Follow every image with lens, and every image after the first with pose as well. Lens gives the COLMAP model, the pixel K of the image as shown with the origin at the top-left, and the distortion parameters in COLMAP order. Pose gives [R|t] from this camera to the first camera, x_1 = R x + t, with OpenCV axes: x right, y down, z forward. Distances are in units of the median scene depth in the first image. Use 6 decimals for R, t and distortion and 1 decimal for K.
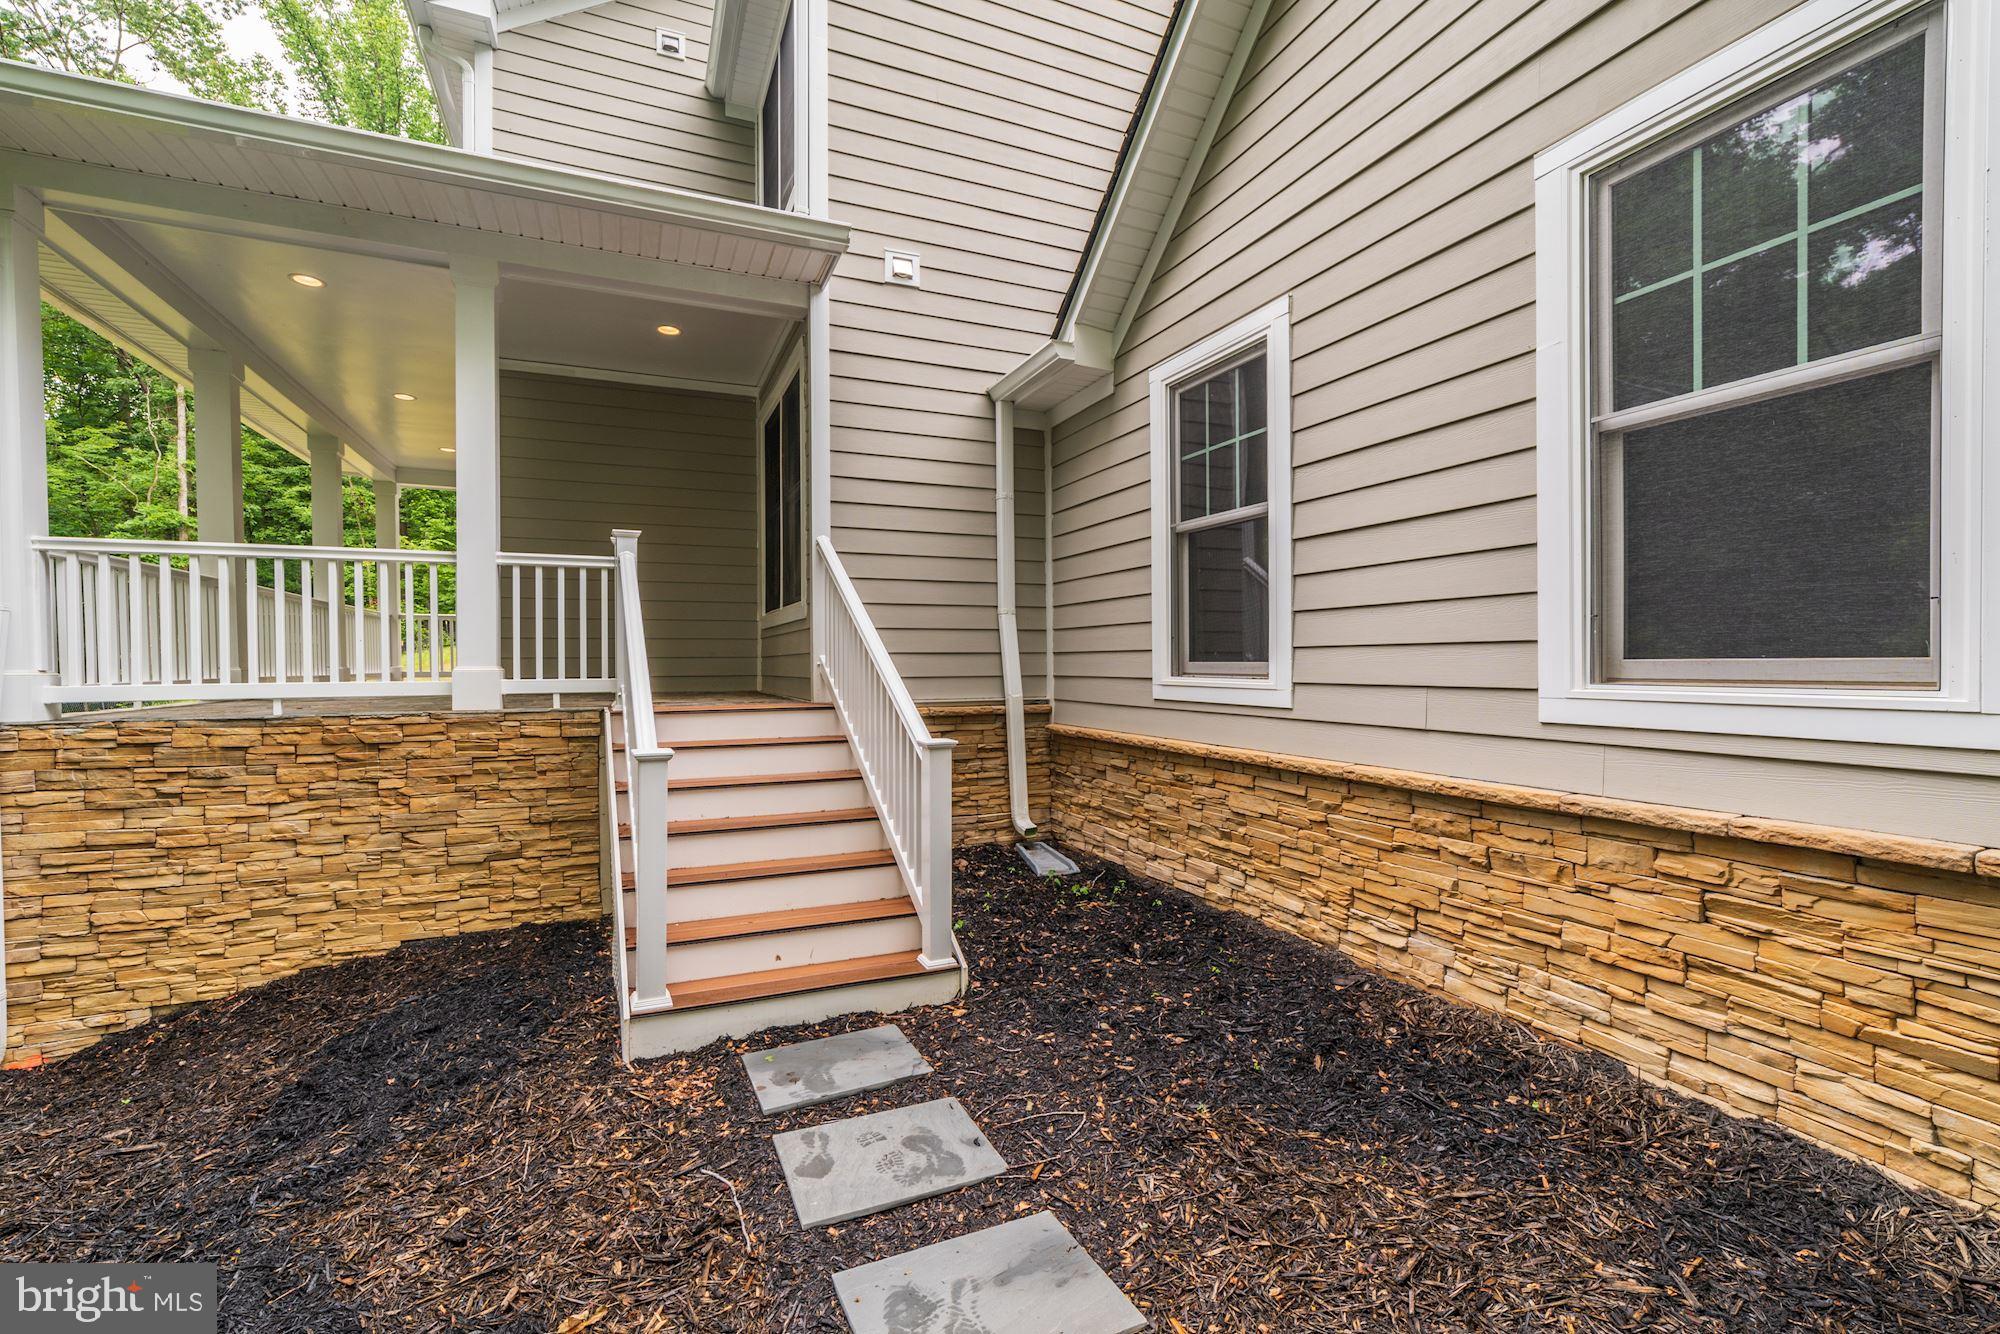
lens RADIAL K [[756.2, 0, 1005.1], [0, 756.2, 673.4], [0, 0, 1]] dist [-0.018588, 0.006573]
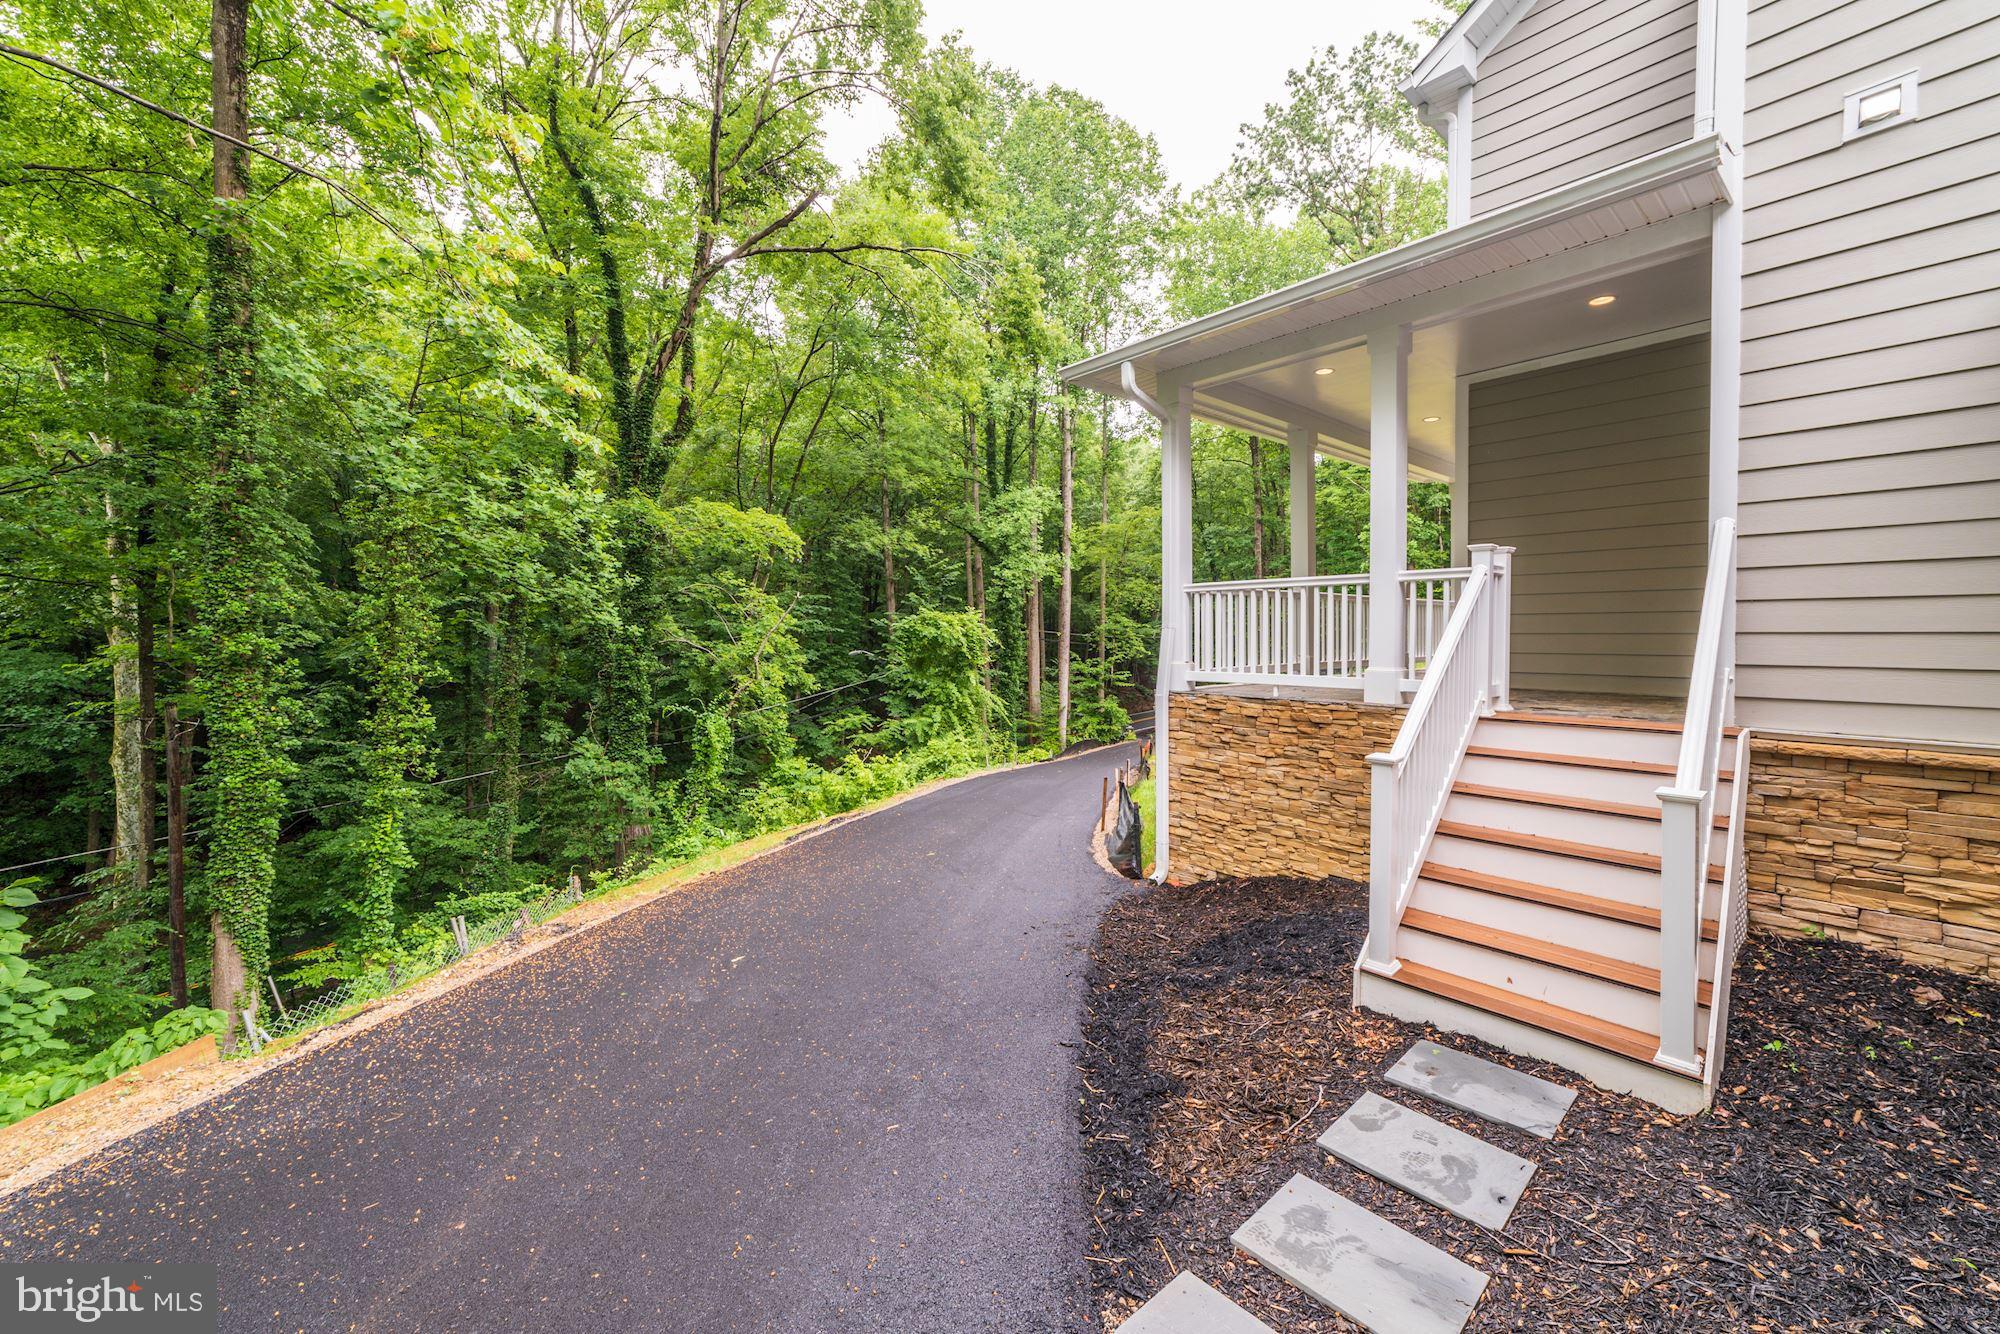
lens RADIAL K [[756.2, 0, 1005.1], [0, 756.2, 673.4], [0, 0, 1]] dist [-0.018588, 0.006573]
pose [[0.328694, 0.037284, -0.943700, 0.261171], [-0.017115, 0.999292, 0.033519, -0.032329], [0.944282, 0.005134, 0.329099, 0.028191]]
